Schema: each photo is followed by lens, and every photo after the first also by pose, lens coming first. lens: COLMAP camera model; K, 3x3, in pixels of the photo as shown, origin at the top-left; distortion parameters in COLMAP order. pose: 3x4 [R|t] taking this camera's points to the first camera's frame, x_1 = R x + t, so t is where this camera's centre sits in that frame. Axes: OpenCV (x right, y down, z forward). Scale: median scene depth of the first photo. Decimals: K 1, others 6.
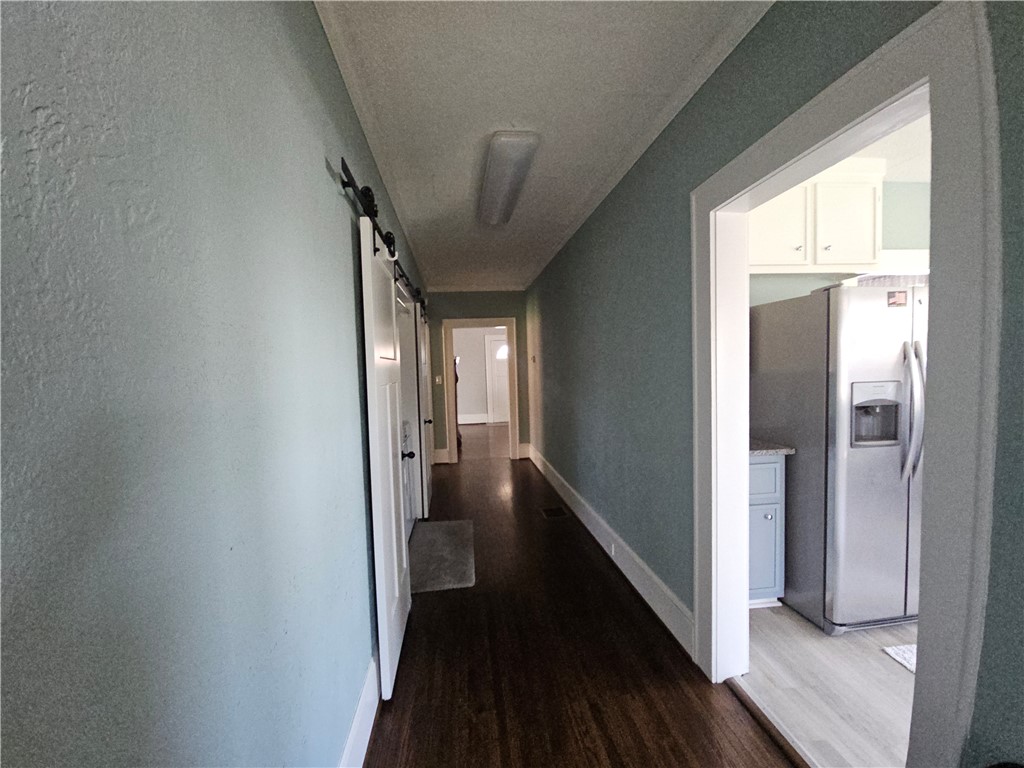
lens RADIAL K [[413.7, 0, 508.9], [0, 413.7, 383.9], [0, 0, 1]] dist [-0.006690, -0.002790]
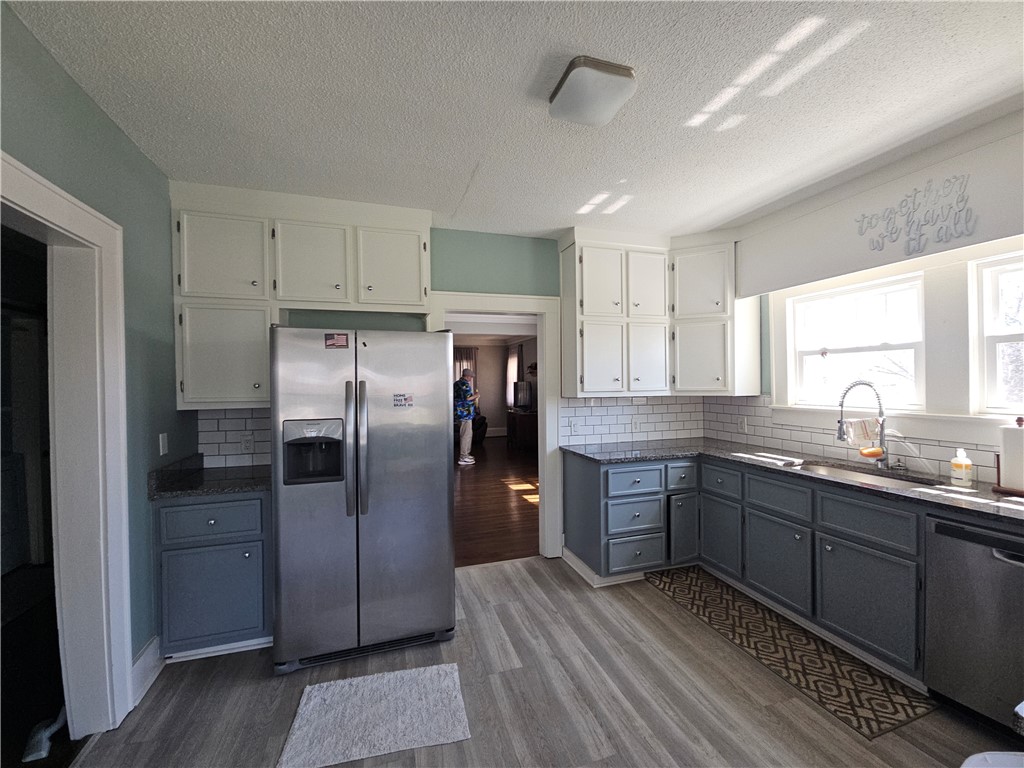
lens RADIAL K [[413.7, 0, 501.7], [0, 413.7, 389.2], [0, 0, 1]] dist [-0.006690, -0.002790]
pose [[0.983248, 0.022621, 0.180863, 1.168740], [-0.016952, 0.999317, -0.032828, -0.057063], [-0.181482, 0.029212, 0.982960, -0.103078]]
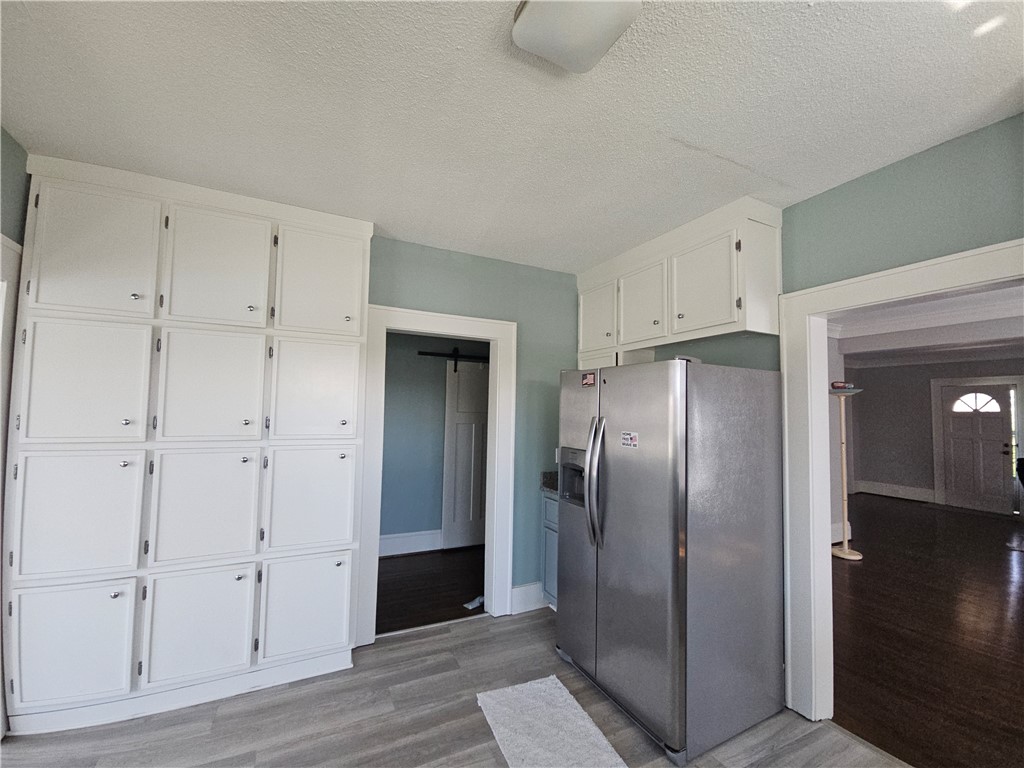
lens RADIAL K [[413.7, 0, 503.4], [0, 413.7, 387.9], [0, 0, 1]] dist [-0.006690, -0.002790]
pose [[0.335491, -0.008498, -0.942005, 1.956581], [-0.070374, 0.996939, -0.034057, -0.128317], [0.939411, 0.077718, 0.333866, 0.387733]]
